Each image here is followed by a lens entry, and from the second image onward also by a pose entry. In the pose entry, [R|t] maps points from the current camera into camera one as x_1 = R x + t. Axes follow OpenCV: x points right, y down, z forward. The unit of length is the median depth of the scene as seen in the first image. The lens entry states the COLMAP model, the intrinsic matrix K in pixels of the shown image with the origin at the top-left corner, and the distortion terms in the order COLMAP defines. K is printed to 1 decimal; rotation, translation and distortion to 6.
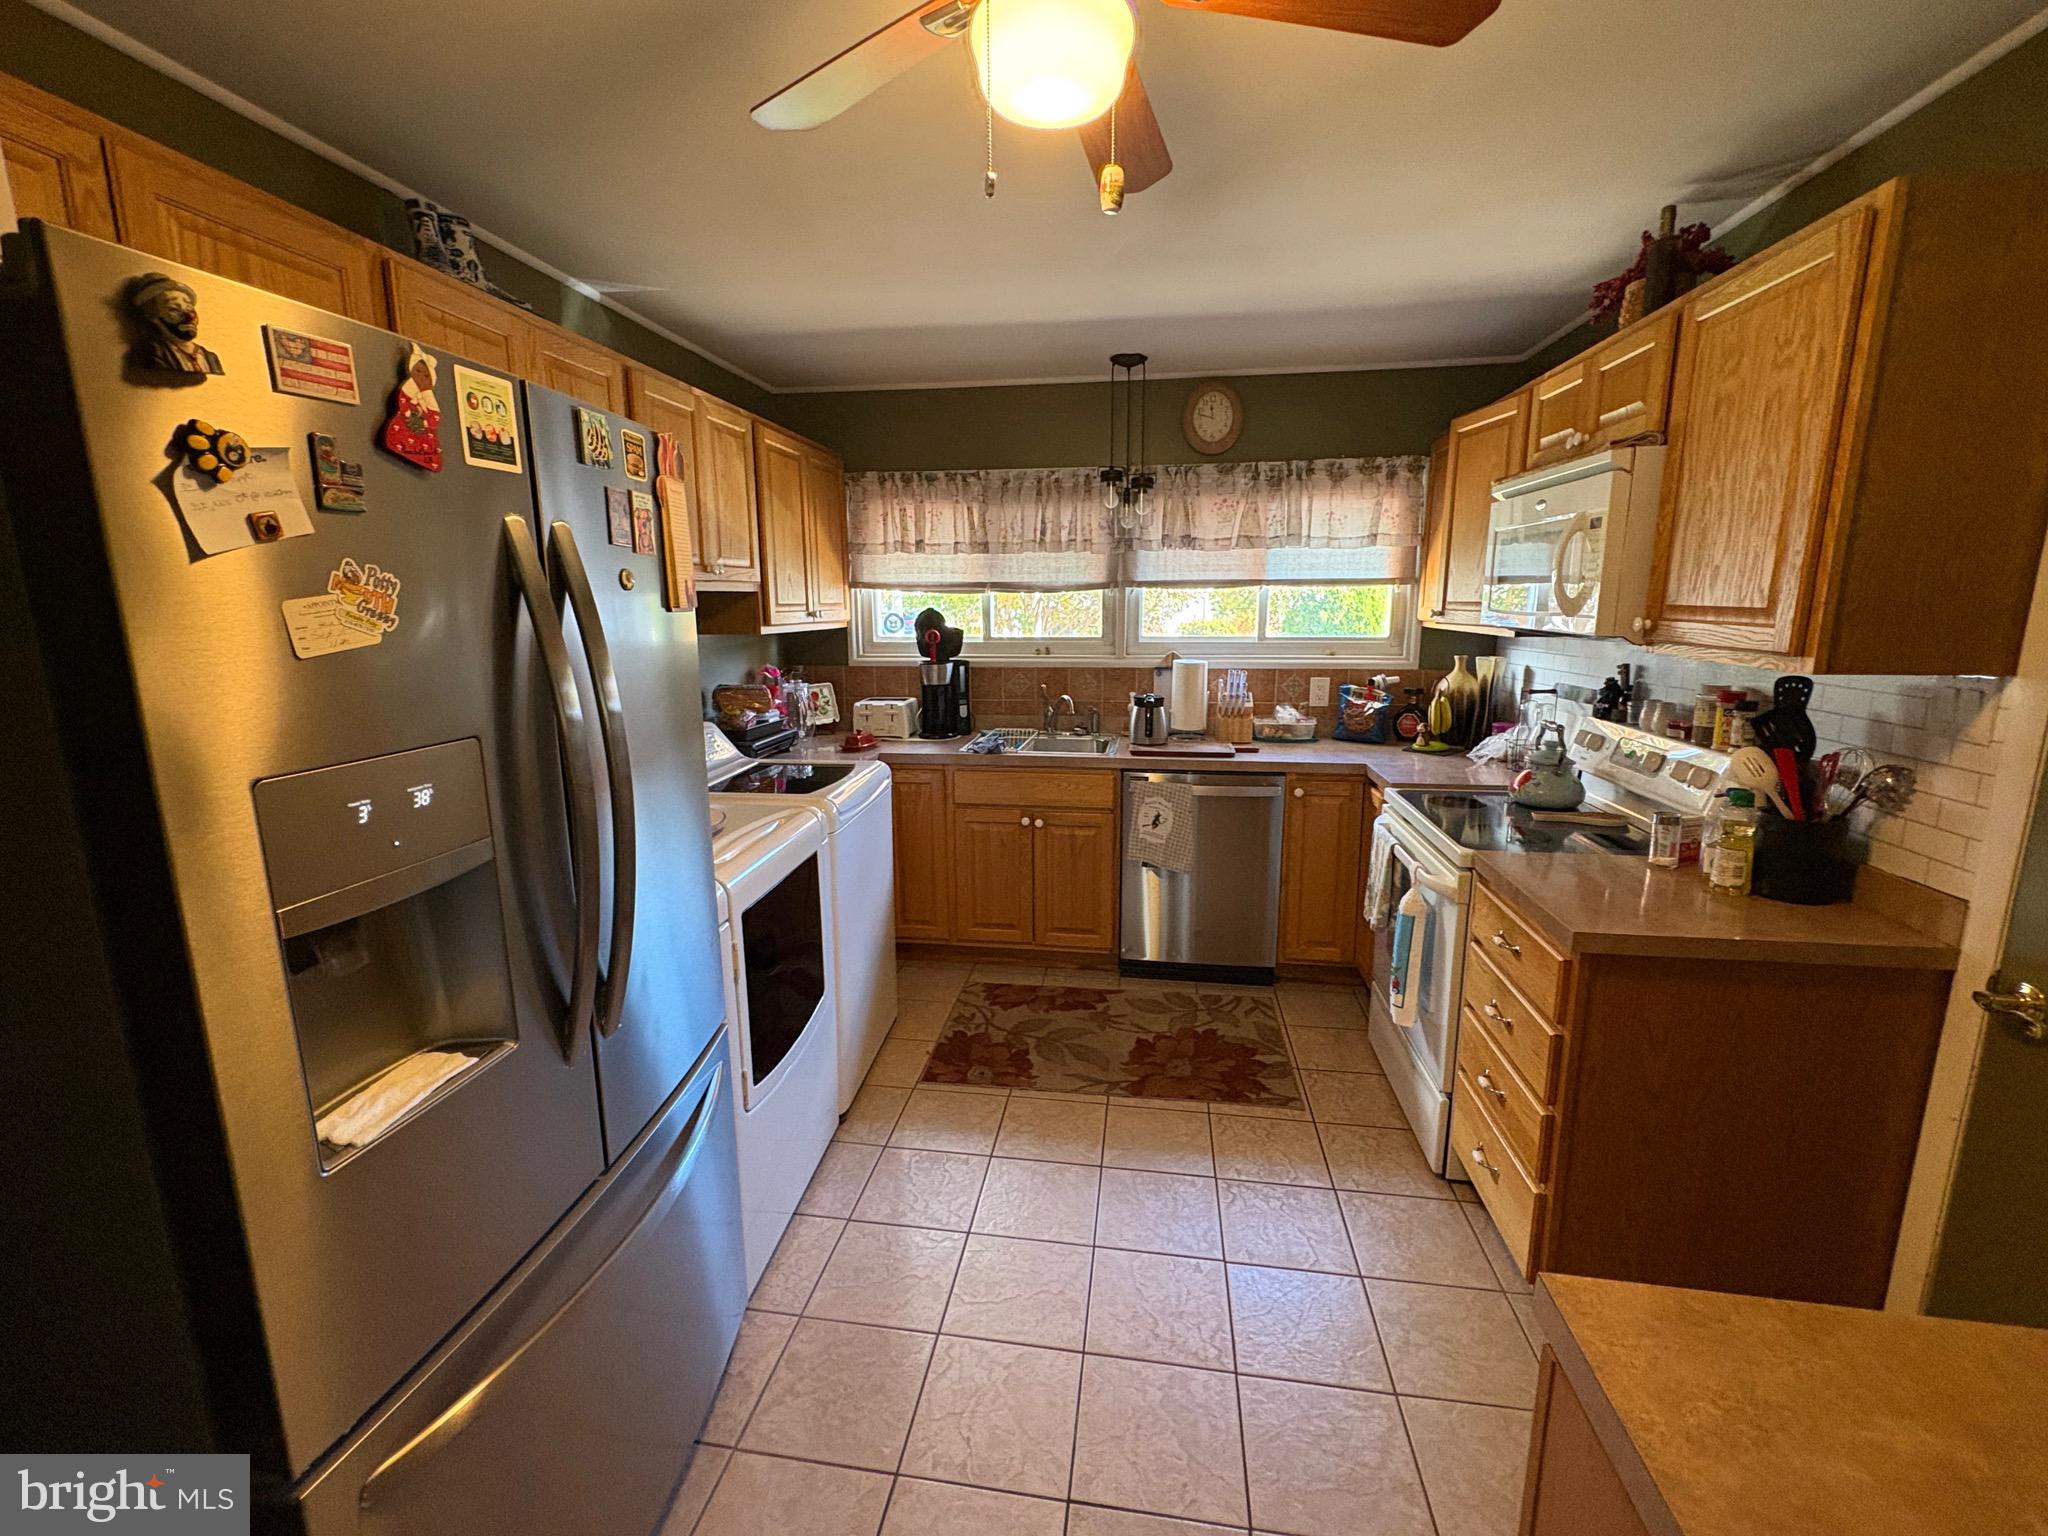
lens RADIAL K [[892.4, 0, 1024.3], [0, 892.4, 768.4], [0, 0, 1]] dist [-0.000795, 0.000691]
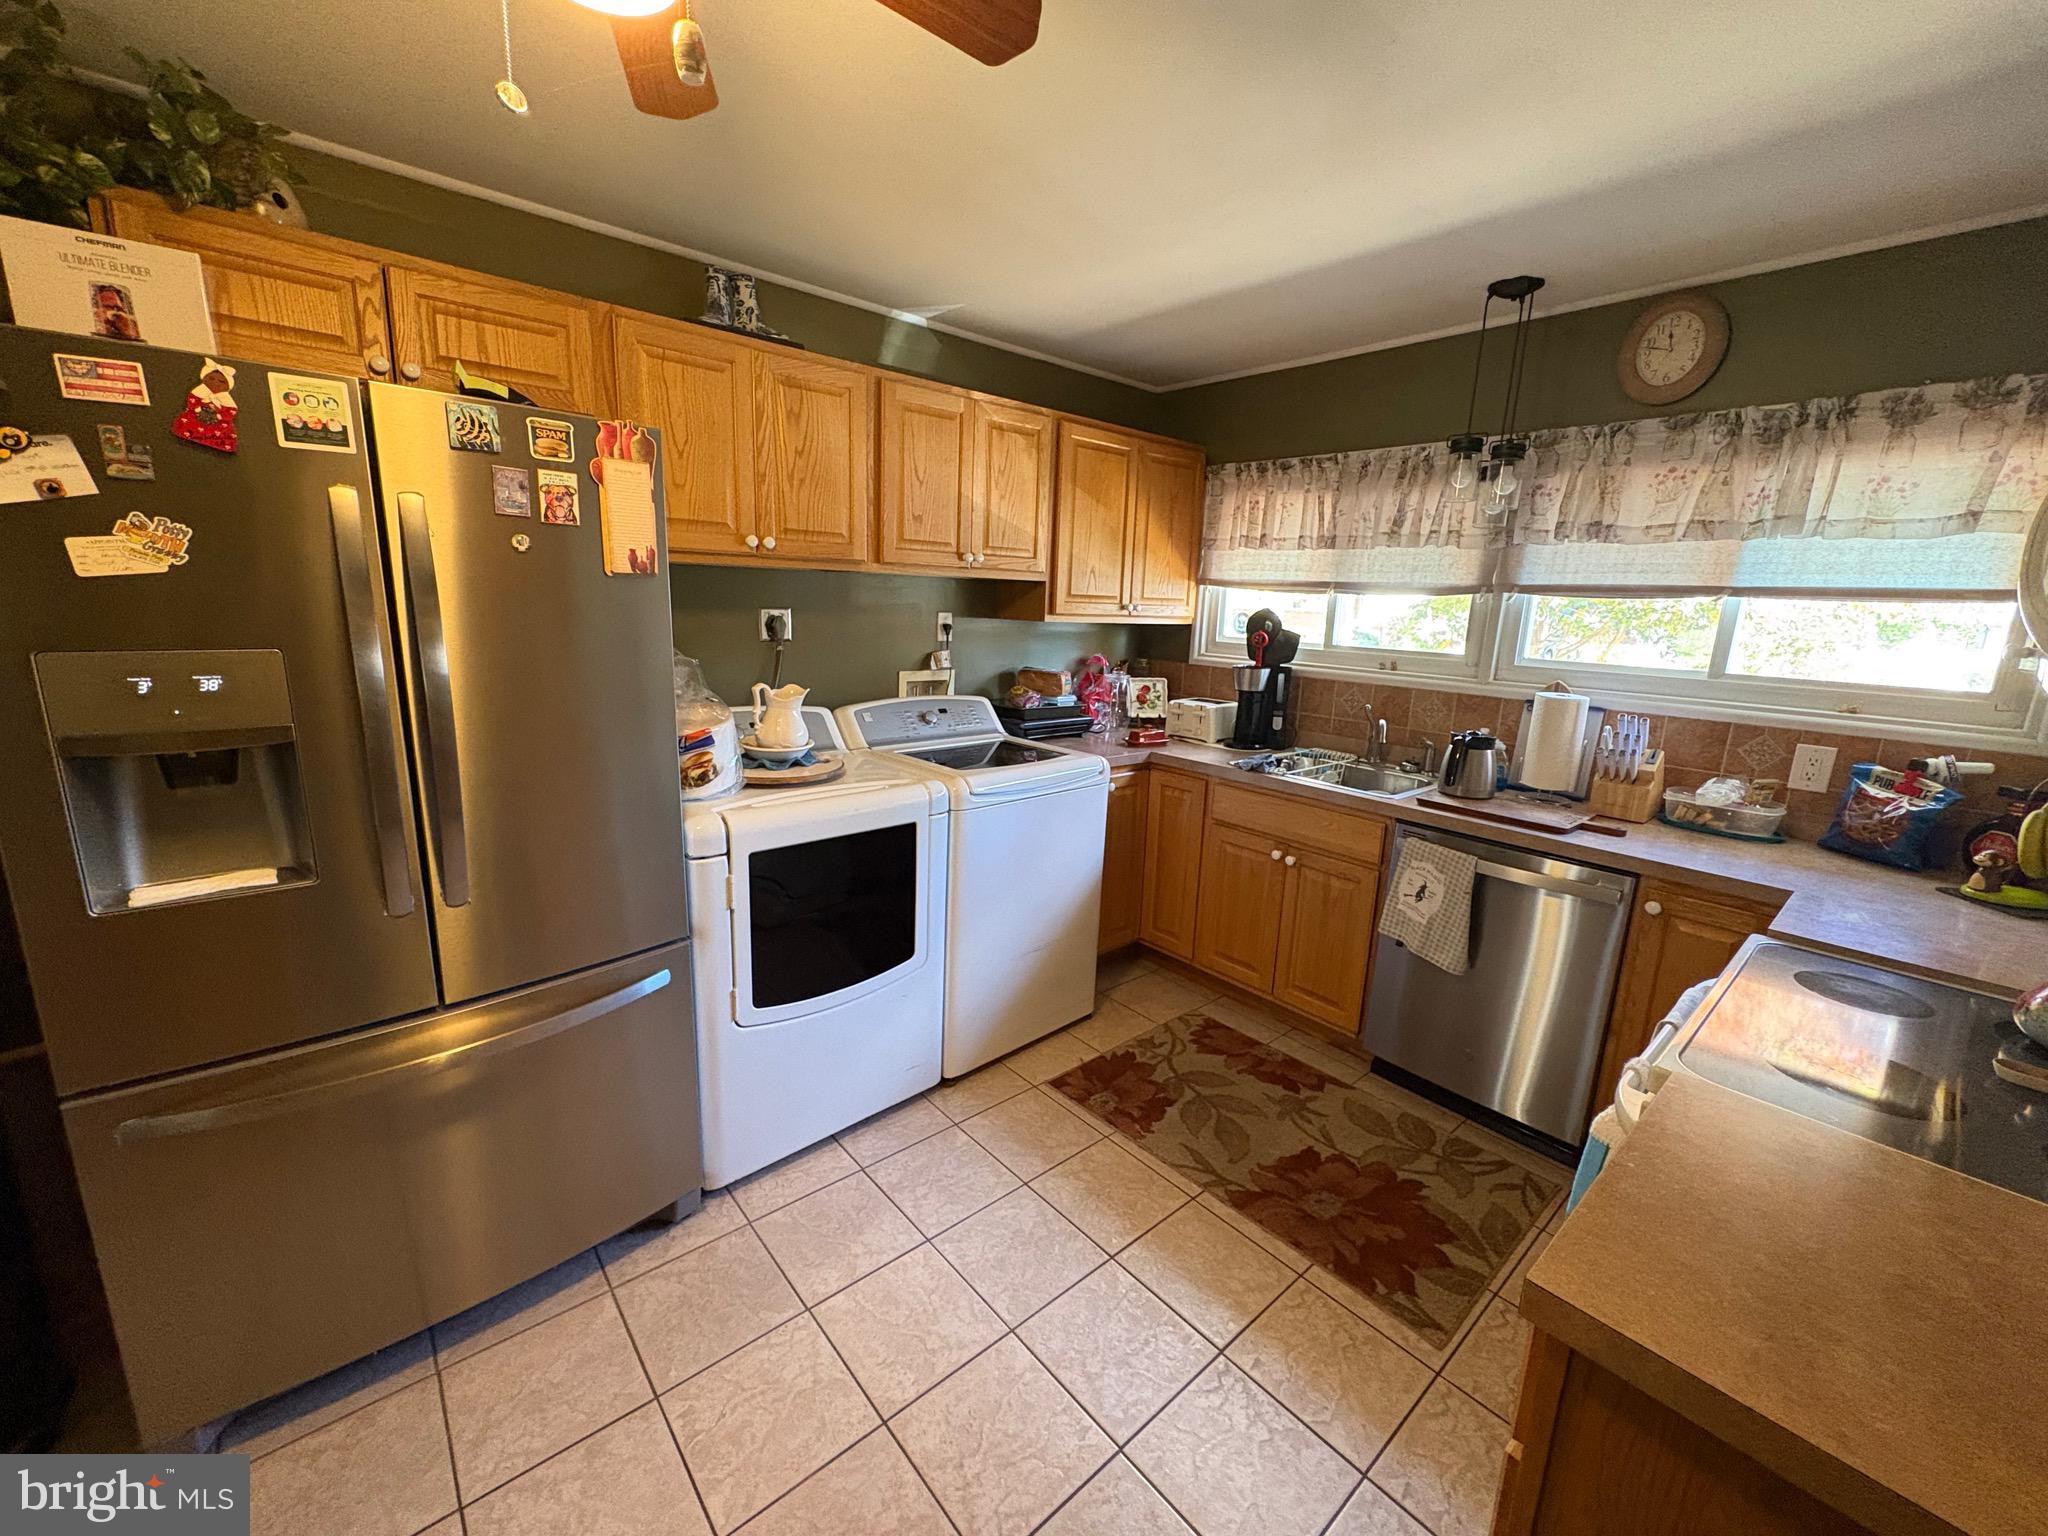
lens RADIAL K [[822.0, 0, 1021.5], [0, 822.0, 768.1], [0, 0, 1]] dist [0.001050, 0.000167]
pose [[0.753897, 0.168535, -0.635008, 0.305620], [-0.164124, 0.984205, 0.066361, -0.035836], [0.636163, 0.054191, 0.769650, 0.217666]]
